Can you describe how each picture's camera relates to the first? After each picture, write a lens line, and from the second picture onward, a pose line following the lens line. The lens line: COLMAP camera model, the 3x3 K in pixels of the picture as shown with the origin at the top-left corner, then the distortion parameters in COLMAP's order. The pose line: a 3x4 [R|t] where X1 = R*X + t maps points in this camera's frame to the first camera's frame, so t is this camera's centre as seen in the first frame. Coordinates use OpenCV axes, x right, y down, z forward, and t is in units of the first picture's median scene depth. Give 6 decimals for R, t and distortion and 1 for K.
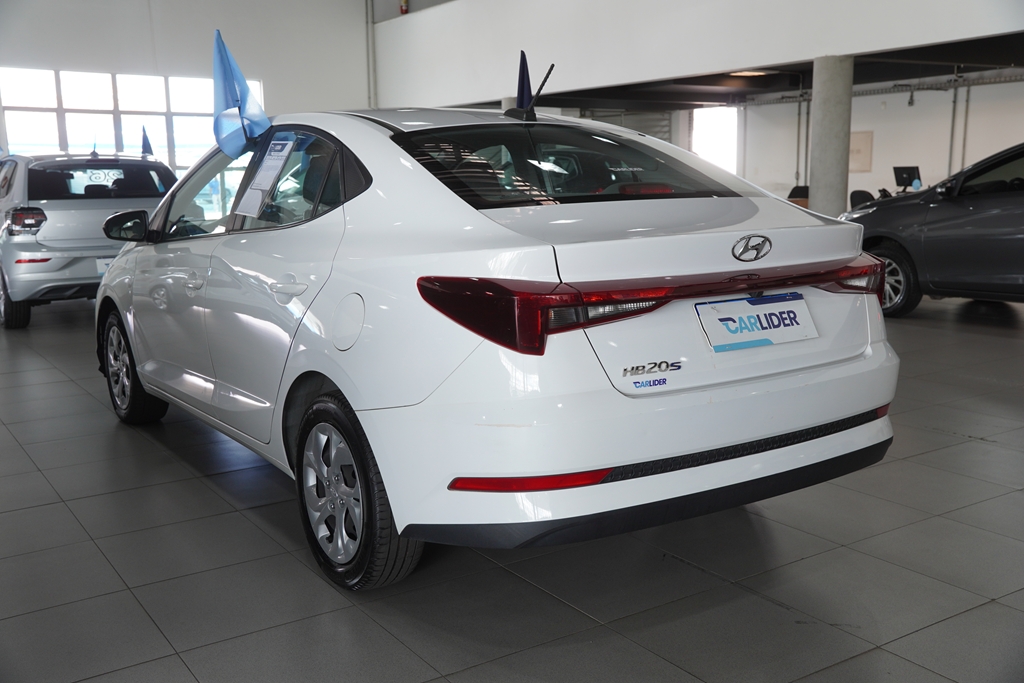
lens RADIAL K [[978.1, 0, 511.7], [0, 978.1, 352.0], [0, 0, 1]] dist [0.008256, 0.000000]
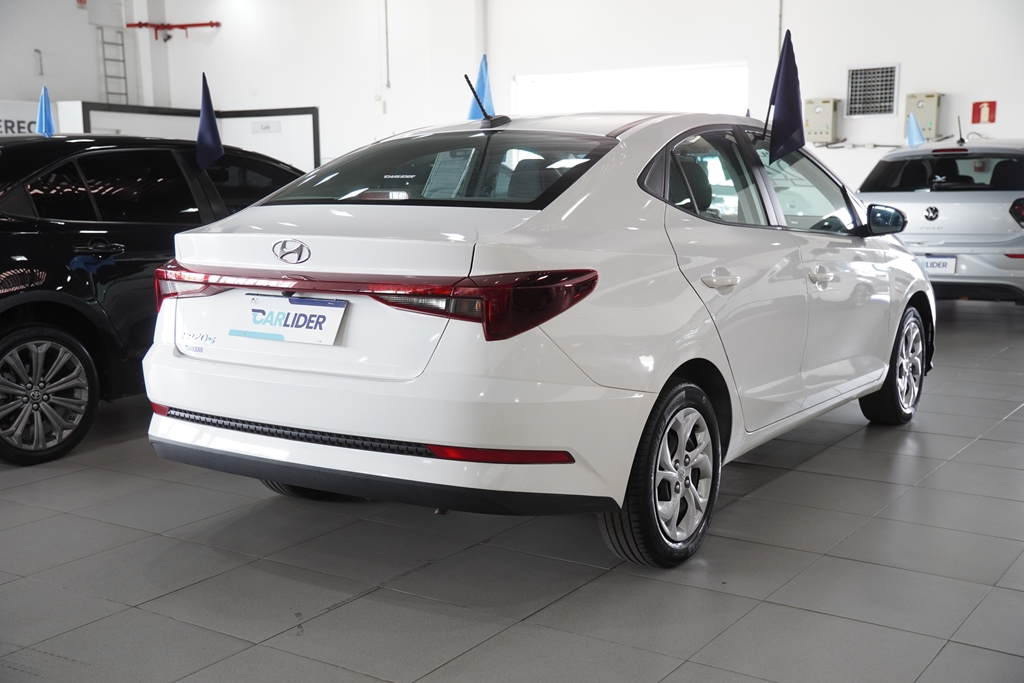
lens RADIAL K [[1147.7, 0, 506.0], [0, 1147.7, 346.8], [0, 0, 1]] dist [0.181267, 0.000000]
pose [[0.364632, 0.141702, -0.920306, 1.541016], [-0.156007, 0.983679, 0.089649, -0.155039], [0.917990, 0.110885, 0.380787, 0.745412]]
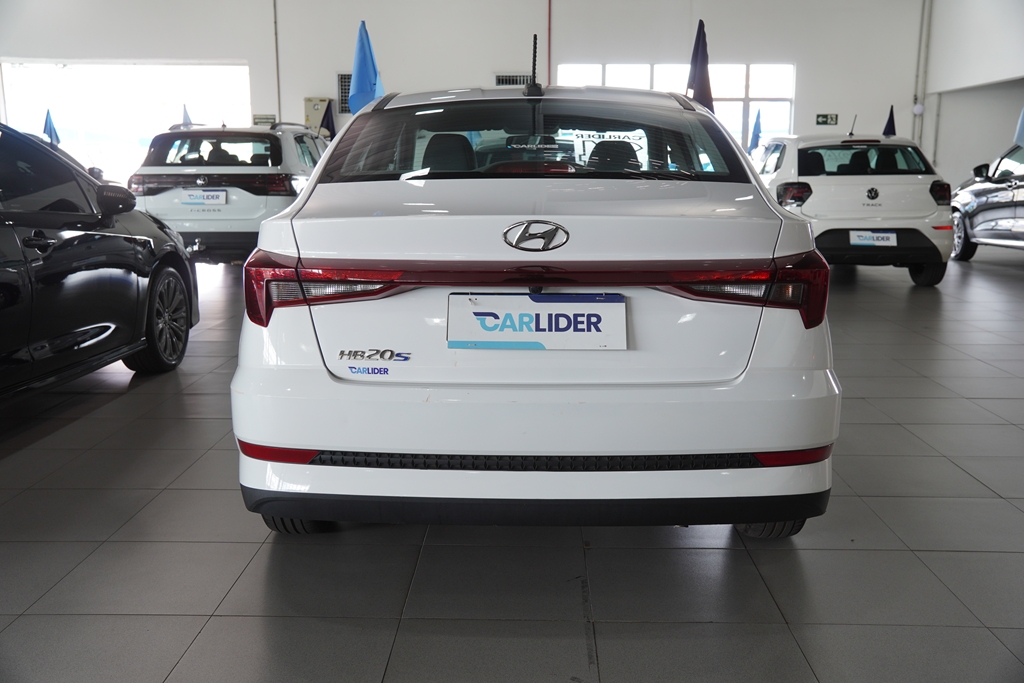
lens RADIAL K [[978.1, 0, 517.3], [0, 978.1, 341.3], [0, 0, 1]] dist [0.008256, 0.000000]
pose [[0.818676, 0.116004, -0.562417, 0.733780], [-0.113826, 0.992732, 0.039072, -0.046020], [0.562862, 0.032031, 0.825930, 0.279774]]
